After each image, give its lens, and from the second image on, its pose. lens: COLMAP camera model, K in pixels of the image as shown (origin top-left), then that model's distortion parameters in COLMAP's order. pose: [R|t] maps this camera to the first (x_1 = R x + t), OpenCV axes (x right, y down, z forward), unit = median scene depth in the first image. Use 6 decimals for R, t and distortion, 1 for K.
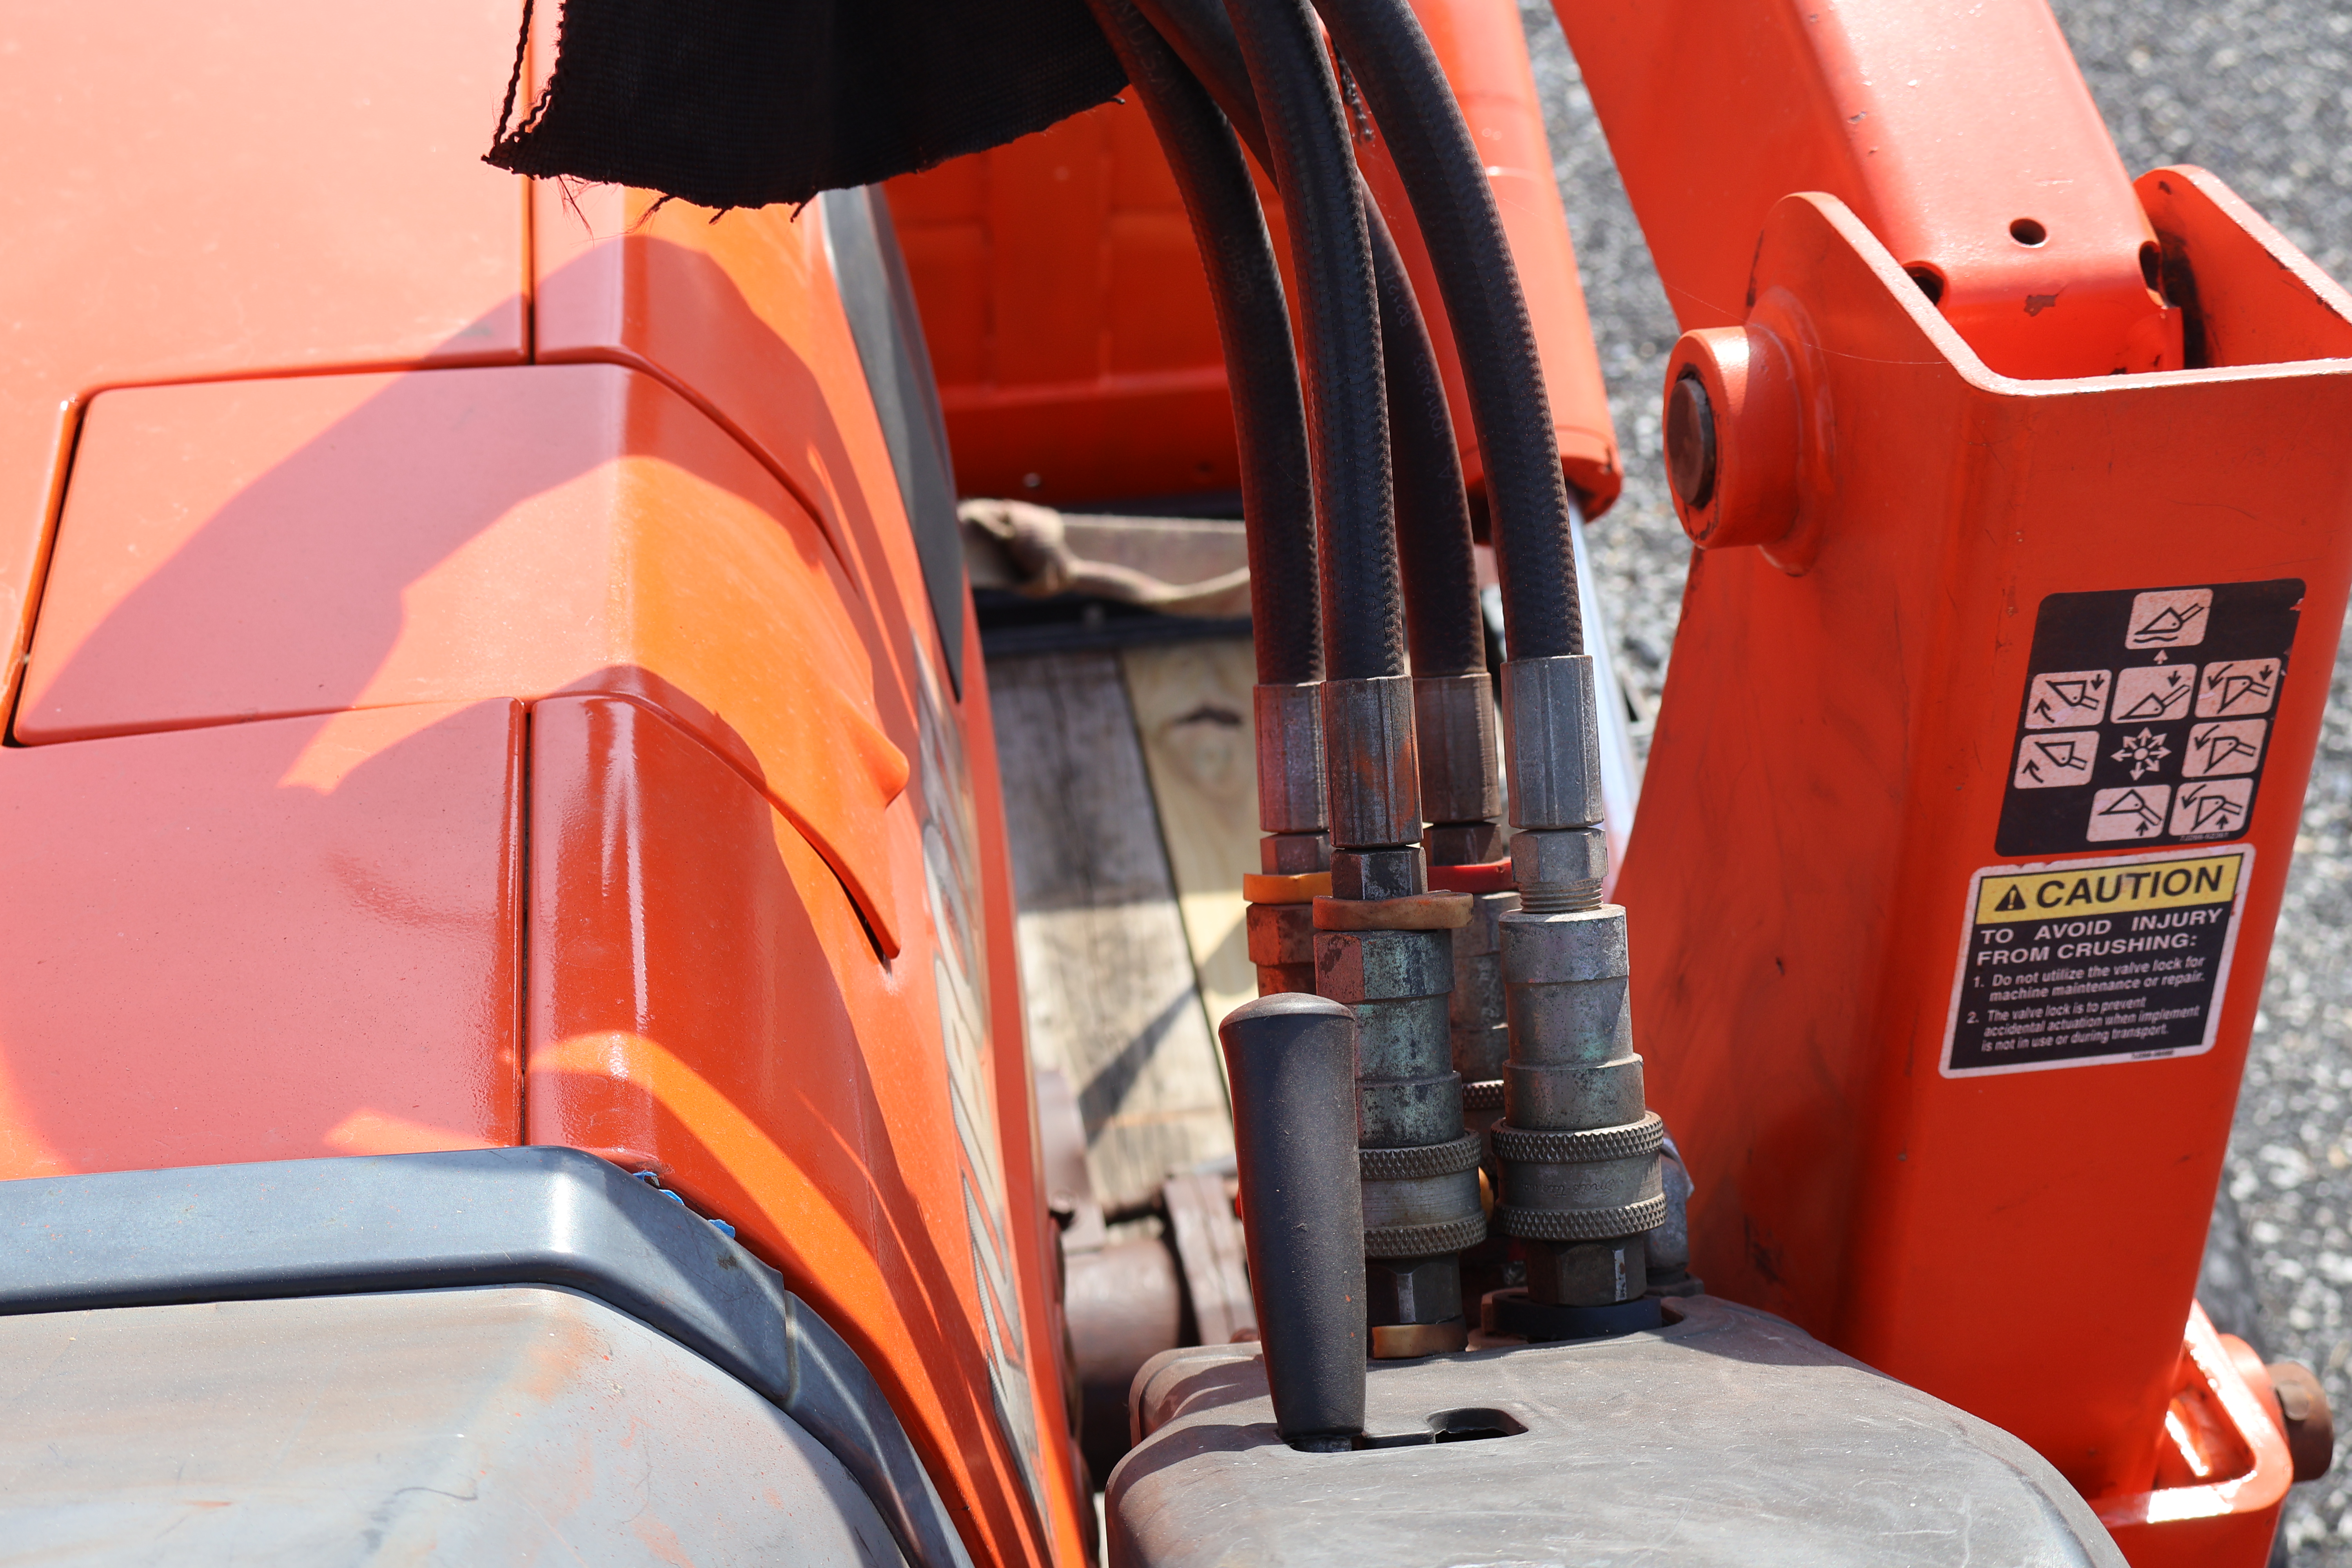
lens RADIAL K [[3192.4, 0, 1174.8], [0, 3192.4, 780.4], [0, 0, 1]] dist [0.019813, 0.000000]
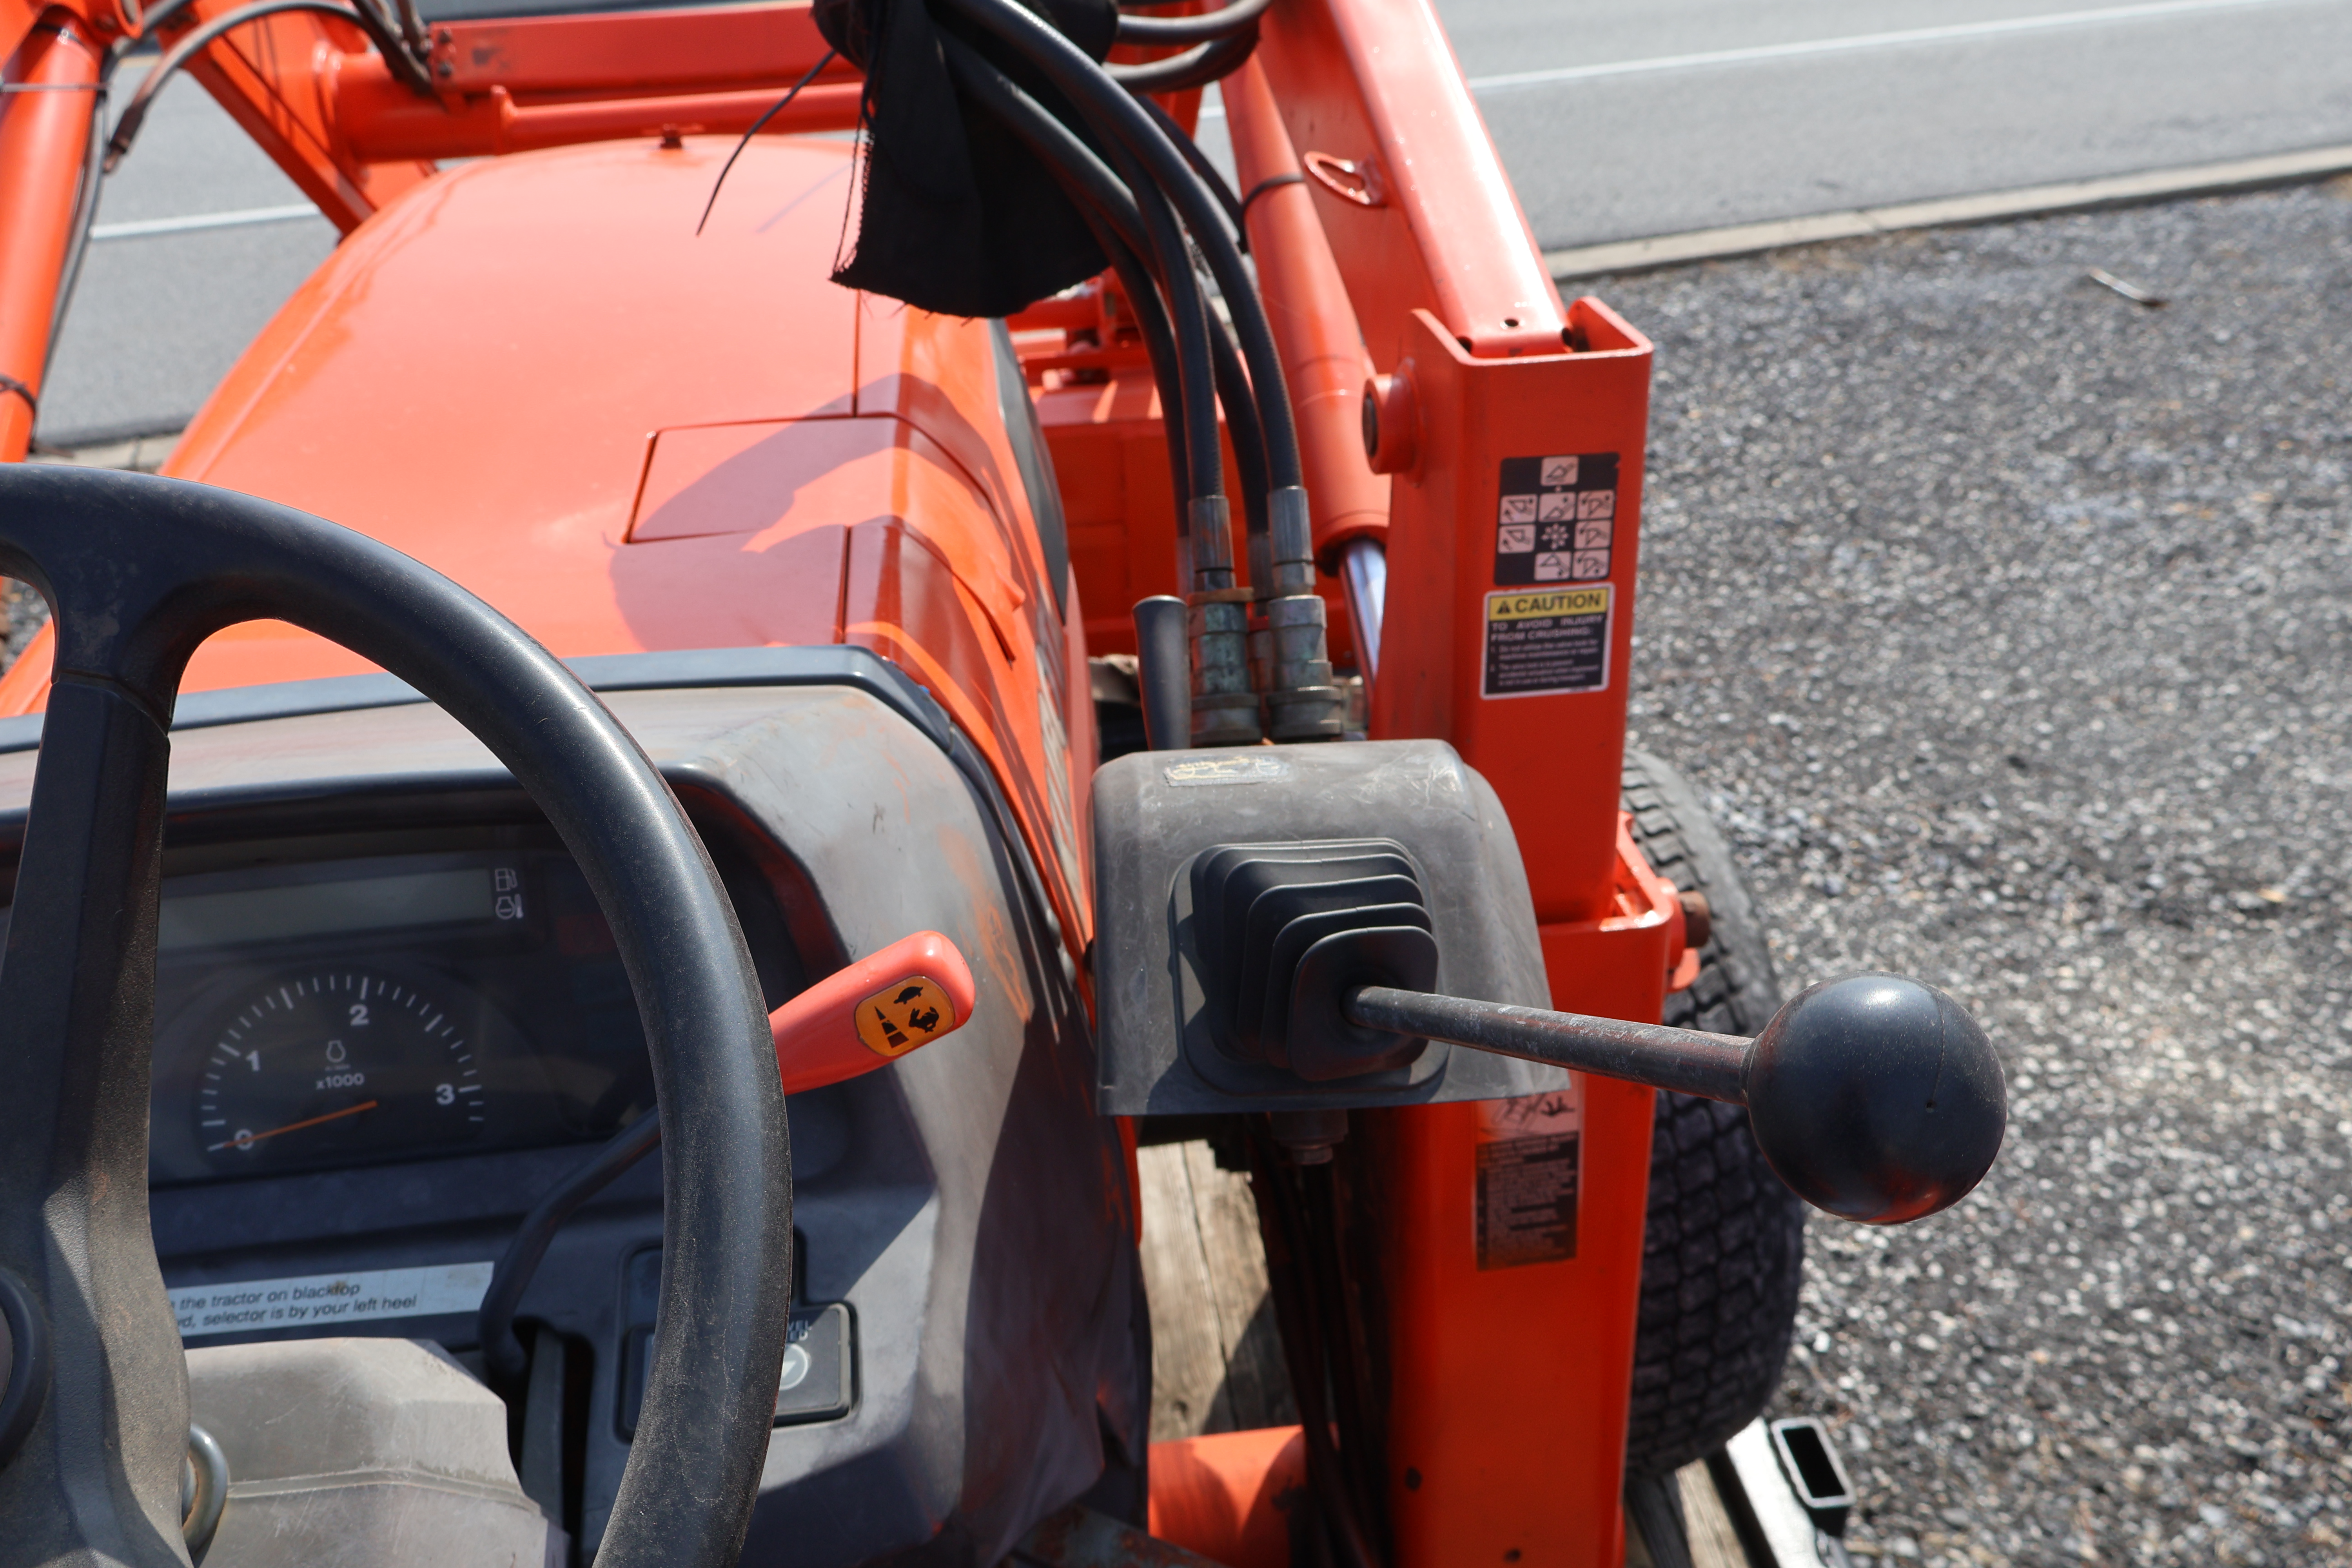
lens RADIAL K [[1975.7, 0, 1176.8], [0, 1975.7, 787.1], [0, 0, 1]] dist [0.013847, -0.006014]
pose [[0.998713, -0.013156, -0.048976, 0.097762], [0.009204, 0.996747, -0.080062, 0.269497], [0.049870, 0.079508, 0.995586, -0.380768]]
